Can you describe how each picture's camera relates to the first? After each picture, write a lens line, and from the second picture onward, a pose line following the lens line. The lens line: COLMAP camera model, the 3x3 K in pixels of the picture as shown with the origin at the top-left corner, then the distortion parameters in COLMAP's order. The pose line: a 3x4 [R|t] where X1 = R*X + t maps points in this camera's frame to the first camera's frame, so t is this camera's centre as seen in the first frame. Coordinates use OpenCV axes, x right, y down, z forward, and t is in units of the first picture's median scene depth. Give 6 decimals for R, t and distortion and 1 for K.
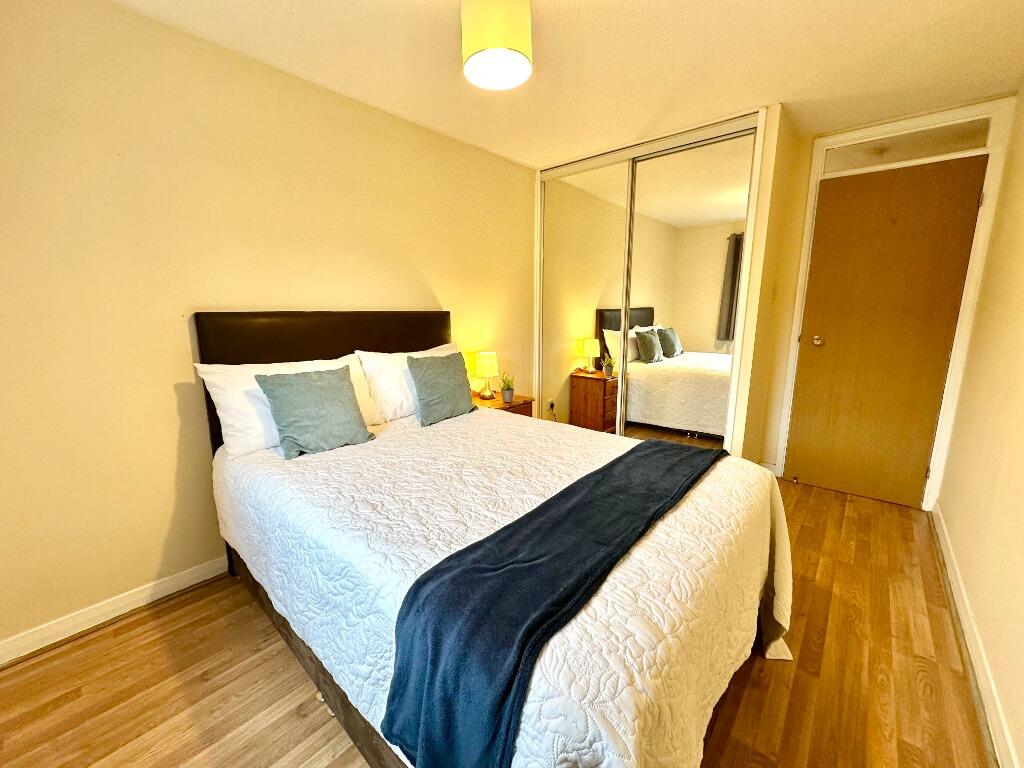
lens RADIAL K [[404.7, 0, 515.4], [0, 404.7, 384.0], [0, 0, 1]] dist [-0.001471, -0.001200]
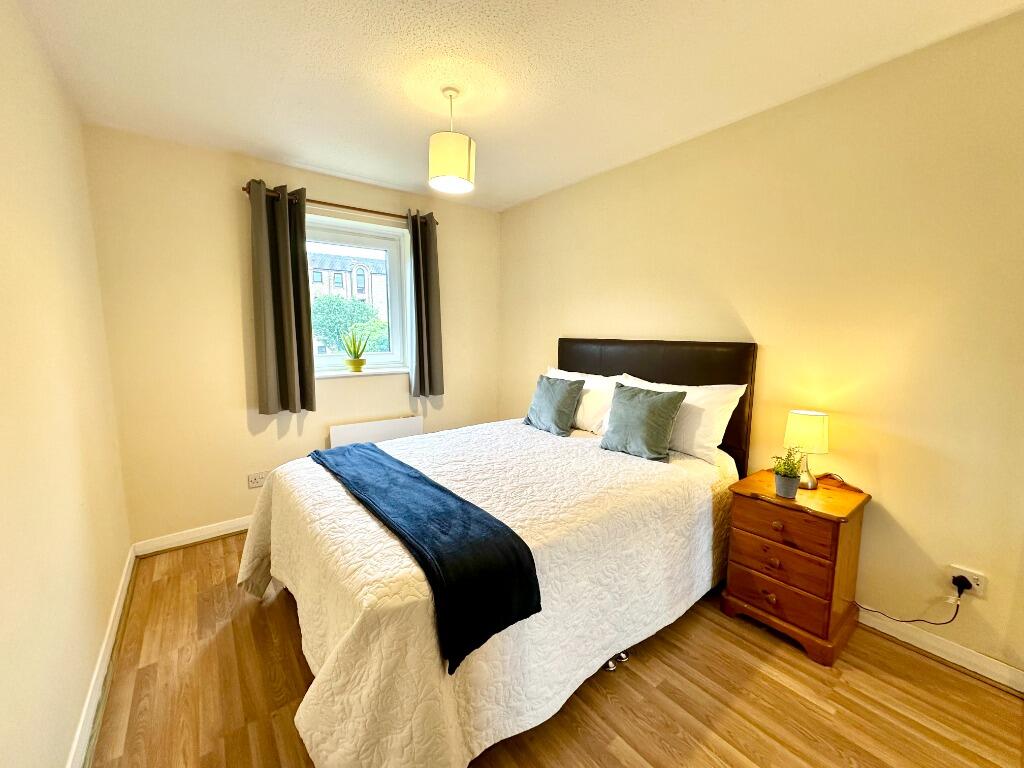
lens RADIAL K [[404.7, 0, 515.8], [0, 404.7, 382.3], [0, 0, 1]] dist [-0.001471, -0.001200]
pose [[-0.188190, 0.119495, -0.974836, 0.892826], [-0.185466, 0.970388, 0.154754, -0.199174], [0.964462, 0.209922, -0.160455, 0.975590]]
